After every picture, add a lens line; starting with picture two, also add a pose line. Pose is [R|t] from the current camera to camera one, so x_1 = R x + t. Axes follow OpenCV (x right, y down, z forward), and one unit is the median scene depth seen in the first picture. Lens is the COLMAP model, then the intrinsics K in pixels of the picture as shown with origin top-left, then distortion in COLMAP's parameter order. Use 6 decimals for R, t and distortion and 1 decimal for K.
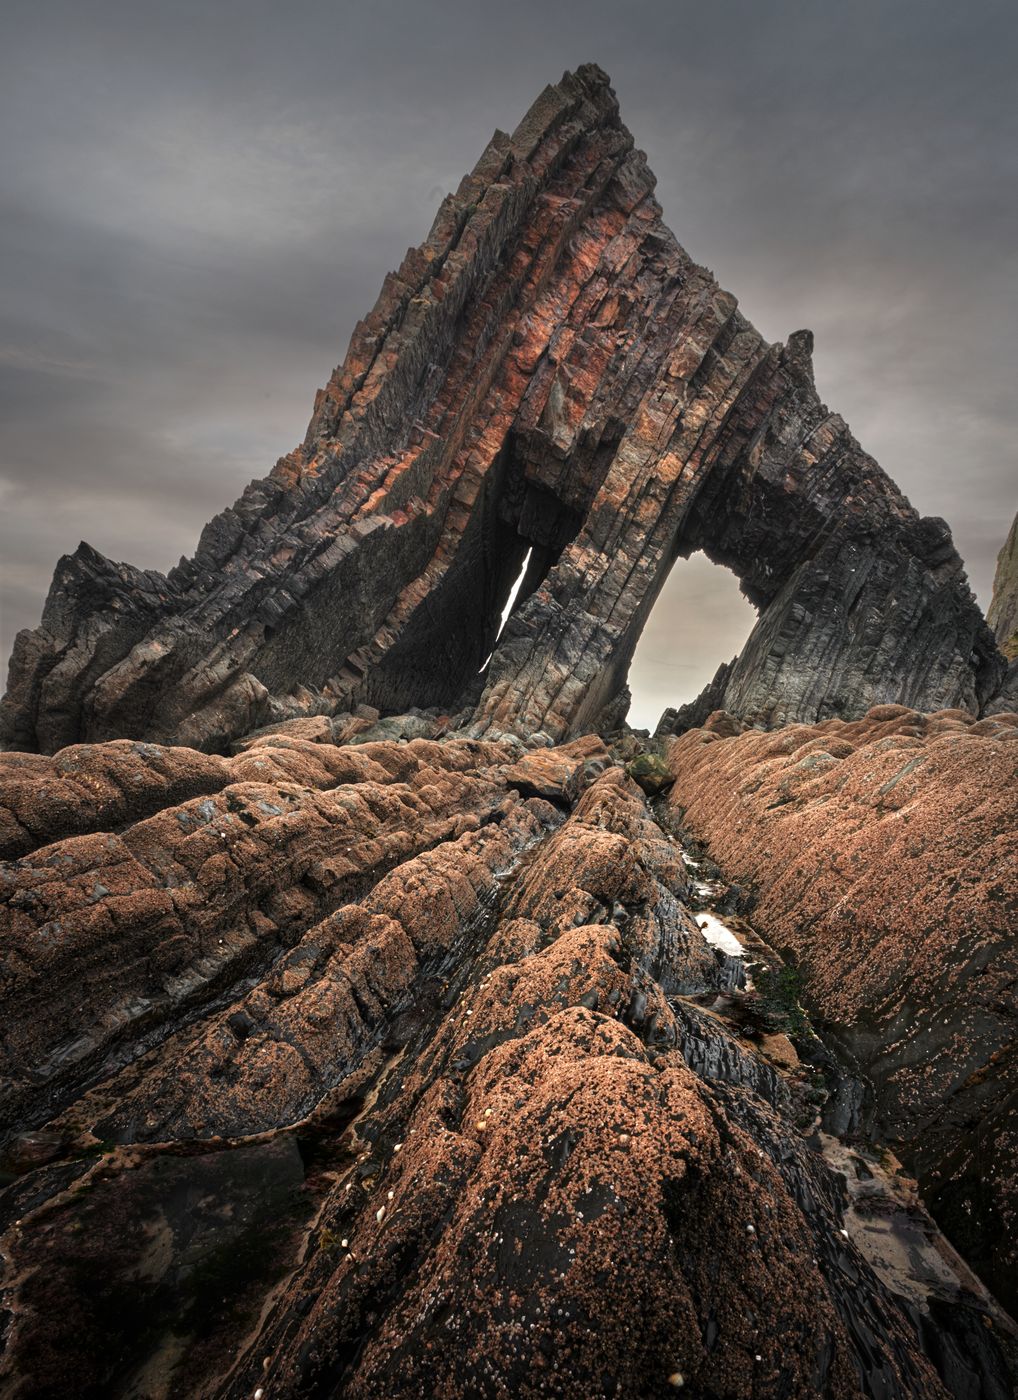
lens RADIAL K [[721.7, 0, 507.3], [0, 721.7, 767.6], [0, 0, 1]] dist [-0.006641, -0.009686]
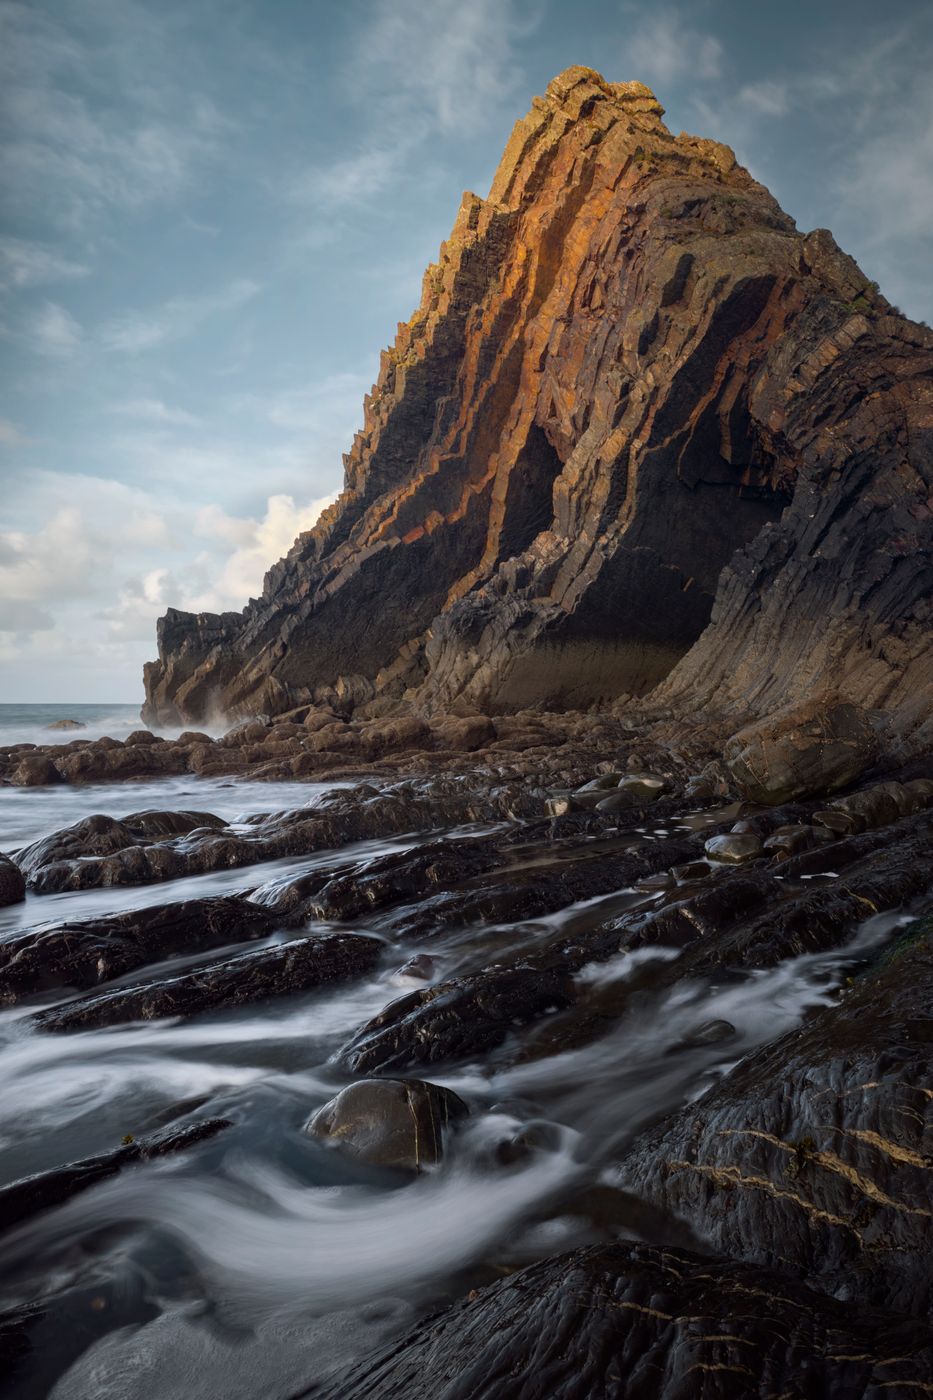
lens RADIAL K [[974.1, 0, 463.2], [0, 974.1, 697.2], [0, 0, 1]] dist [-0.019943, -0.002405]
pose [[0.736262, -0.020705, -0.676379, 0.971185], [0.003590, 0.999637, -0.026693, -0.029075], [0.676687, 0.017225, 0.736070, -0.134244]]
